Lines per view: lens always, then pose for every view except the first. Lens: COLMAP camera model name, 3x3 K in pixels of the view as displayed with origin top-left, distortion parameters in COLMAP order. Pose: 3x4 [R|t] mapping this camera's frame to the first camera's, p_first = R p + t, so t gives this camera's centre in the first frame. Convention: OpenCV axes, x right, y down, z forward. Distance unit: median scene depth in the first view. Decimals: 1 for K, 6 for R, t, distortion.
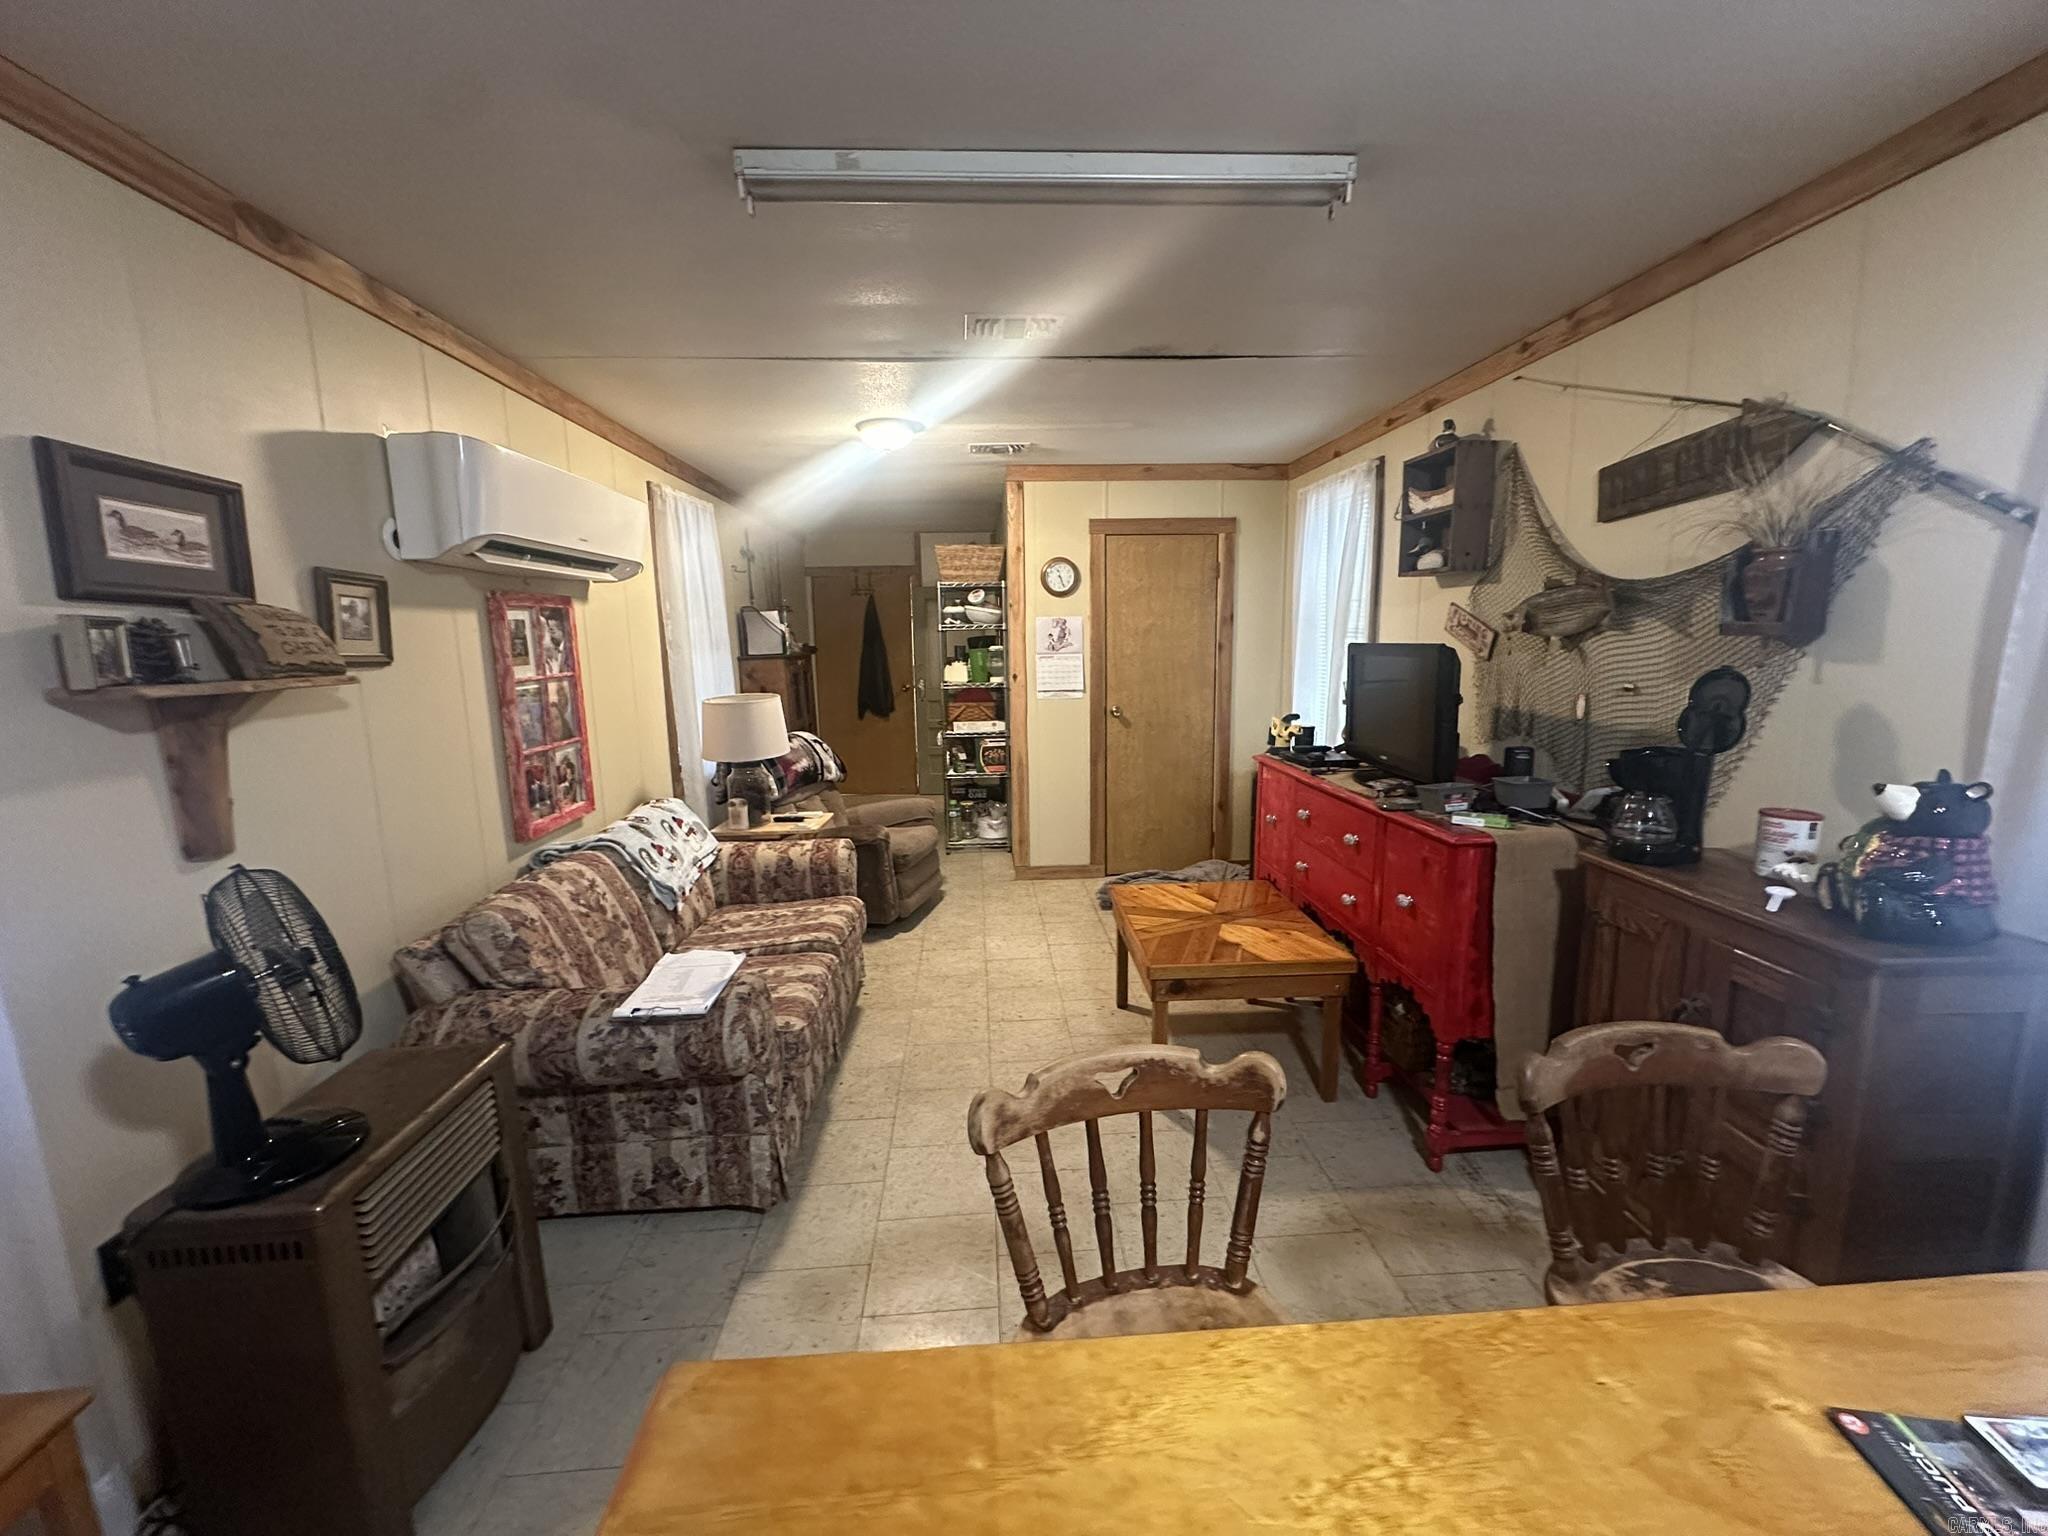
lens RADIAL K [[822.3, 0, 1026.6], [0, 822.3, 770.9], [0, 0, 1]] dist [0.000409, -0.000005]
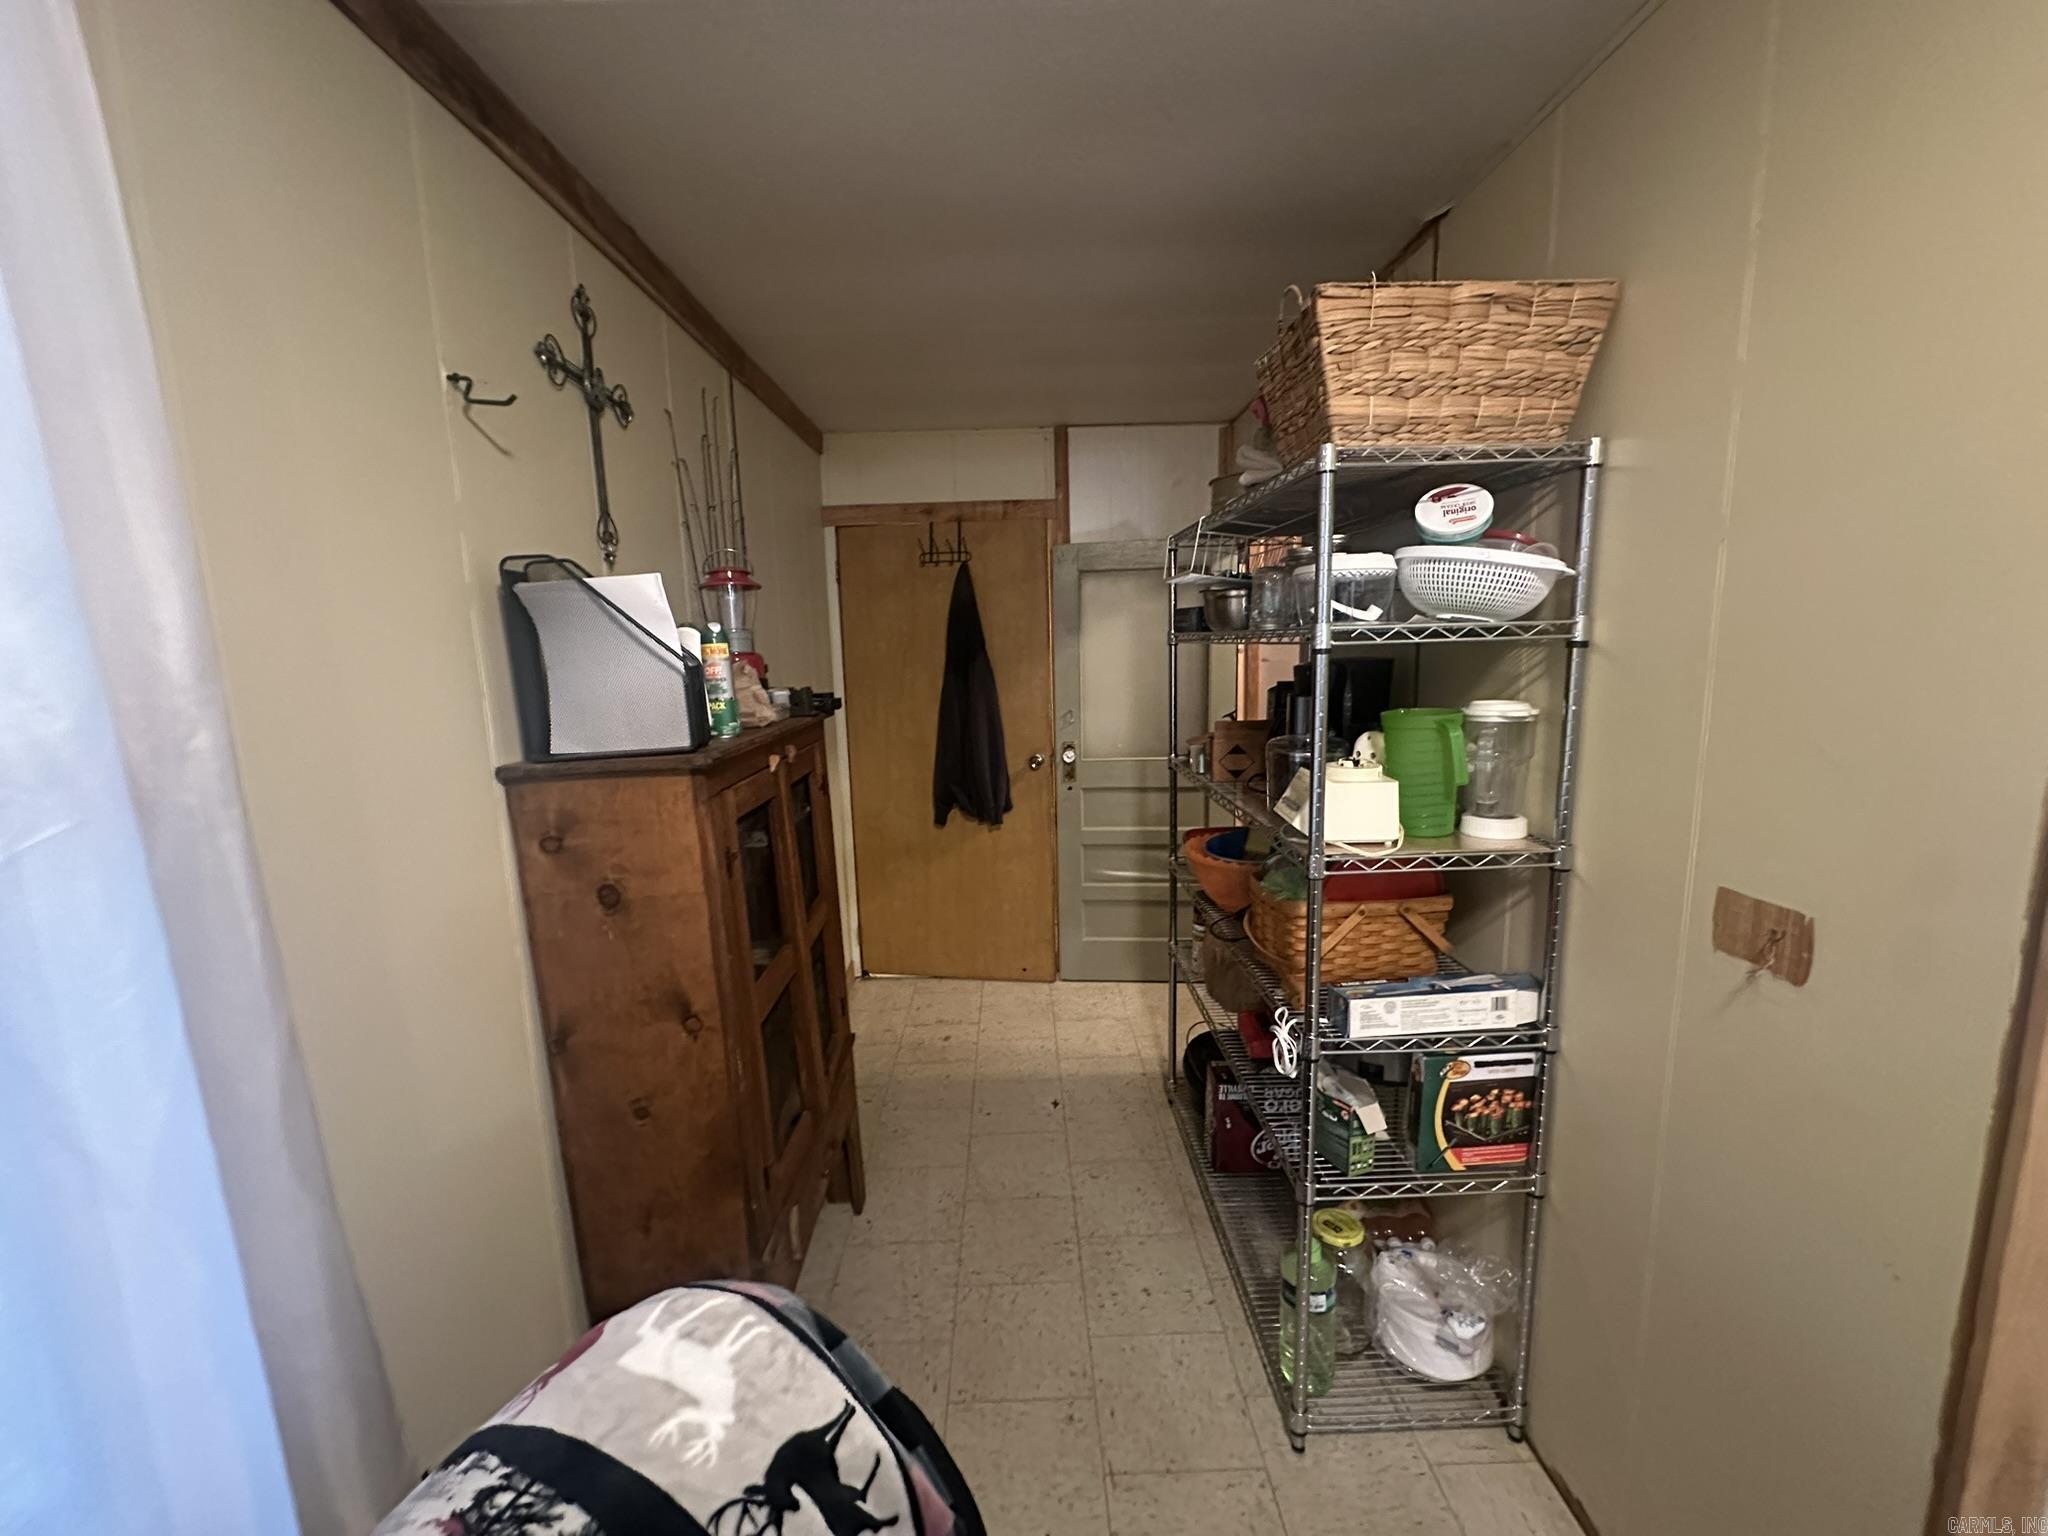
lens RADIAL K [[822.3, 0, 1021.4], [0, 822.3, 770.4], [0, 0, 1]] dist [0.000409, -0.000005]
pose [[0.998361, -0.003944, -0.057091, -0.176067], [0.003866, 0.999991, -0.001481, -0.130341], [0.057096, 0.001258, 0.998368, 0.730312]]
